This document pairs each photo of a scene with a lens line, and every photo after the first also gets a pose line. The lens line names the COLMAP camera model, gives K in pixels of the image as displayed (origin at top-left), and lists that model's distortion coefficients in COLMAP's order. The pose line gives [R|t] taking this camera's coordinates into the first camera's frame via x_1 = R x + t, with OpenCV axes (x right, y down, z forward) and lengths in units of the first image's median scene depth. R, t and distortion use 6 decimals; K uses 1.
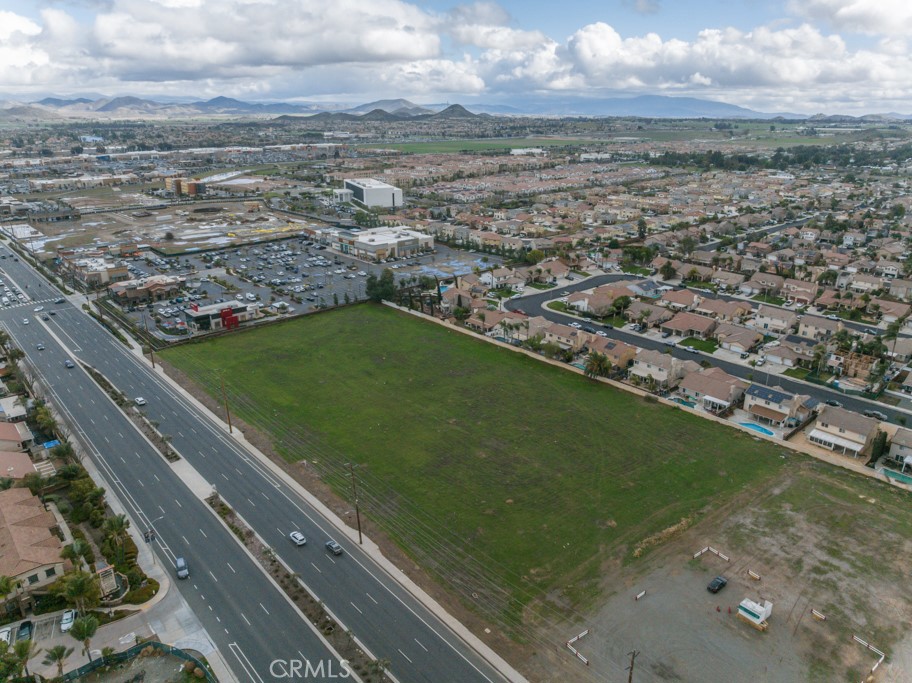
lens RADIAL K [[650.6, 0, 460.6], [0, 650.6, 316.0], [0, 0, 1]] dist [-0.046599, 0.016088]
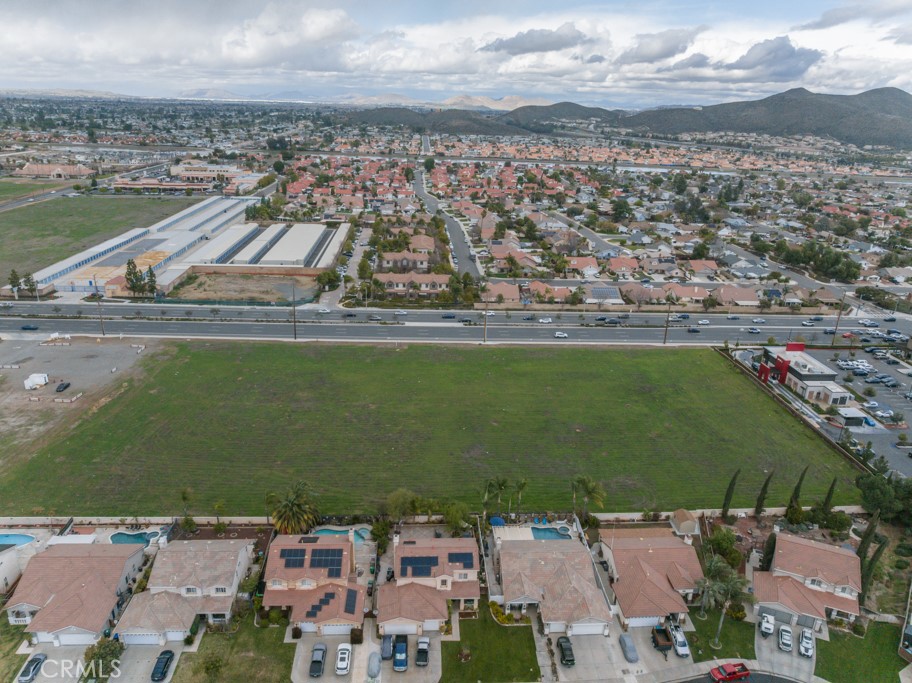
lens RADIAL K [[650.6, 0, 460.6], [0, 650.6, 316.0], [0, 0, 1]] dist [-0.046599, 0.016088]
pose [[-0.618858, 0.220641, -0.753879, 0.385015], [-0.273405, 0.839224, 0.470057, -0.277608], [0.736386, 0.497012, -0.459036, 0.961833]]
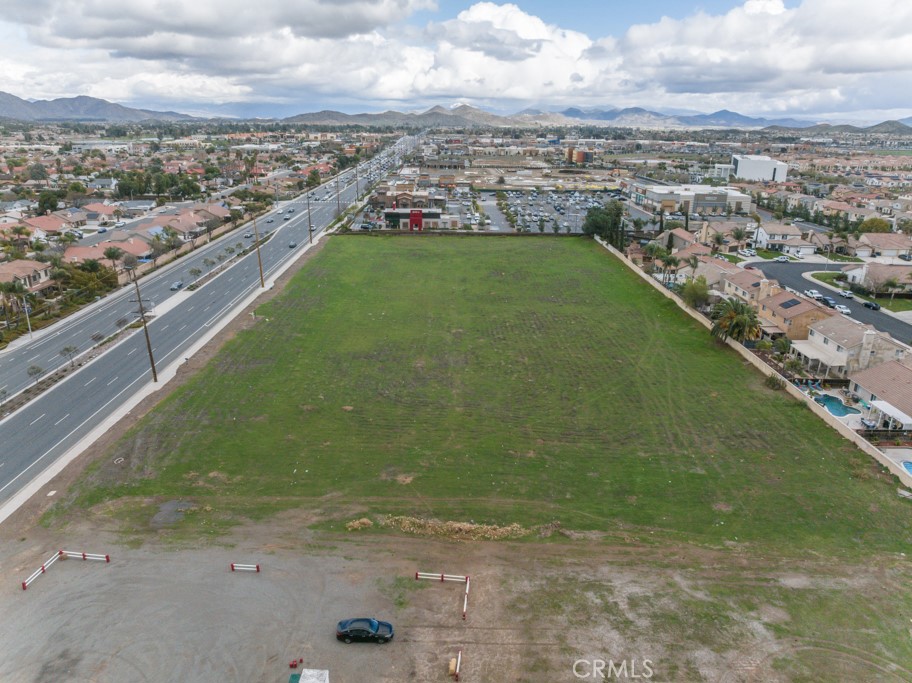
lens RADIAL K [[650.6, 0, 460.6], [0, 650.6, 316.0], [0, 0, 1]] dist [-0.046599, 0.016088]
pose [[0.753394, 0.198163, -0.627000, 0.294476], [-0.211862, 0.975816, 0.053836, 0.069611], [0.622505, 0.092278, 0.777156, 0.284541]]
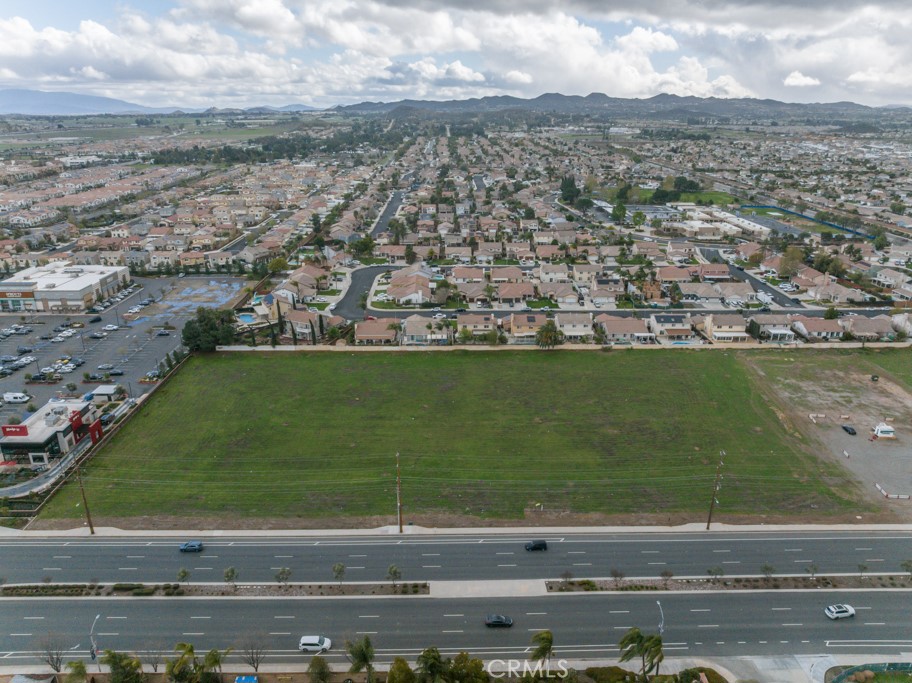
lens RADIAL K [[650.6, 0, 460.6], [0, 650.6, 316.0], [0, 0, 1]] dist [-0.046599, 0.016088]
pose [[0.653480, -0.229333, 0.721367, -0.503825], [0.224009, 0.968903, 0.105101, -0.079999], [-0.723038, 0.092911, 0.684532, 0.261701]]
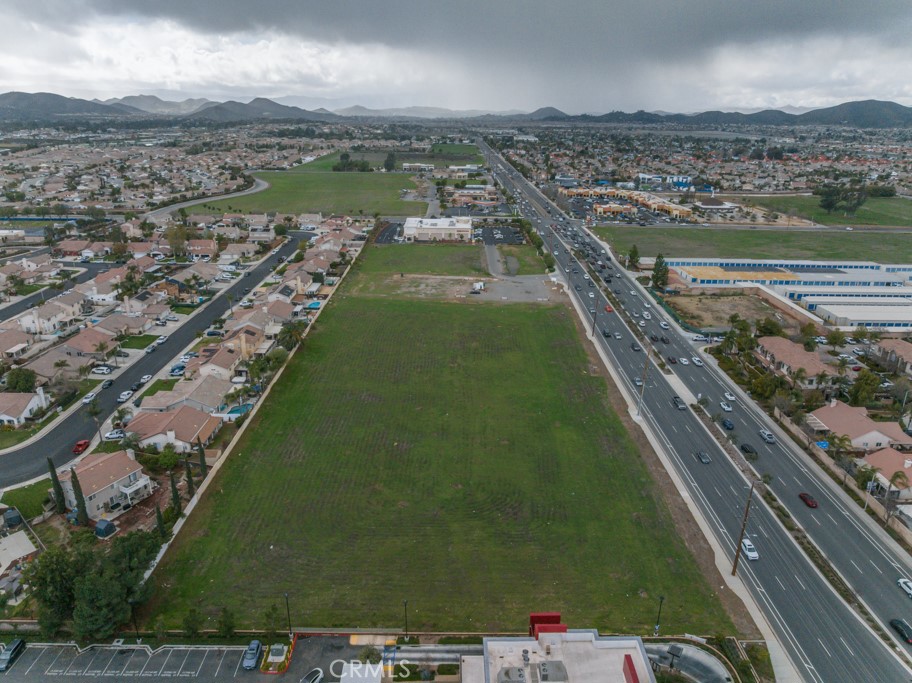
lens RADIAL K [[650.6, 0, 460.6], [0, 650.6, 316.0], [0, 0, 1]] dist [-0.046599, 0.016088]
pose [[-0.744749, -0.210416, 0.633304, -0.472465], [0.191108, 0.842000, 0.504494, -0.313396], [-0.639395, 0.496751, -0.586866, 1.062732]]
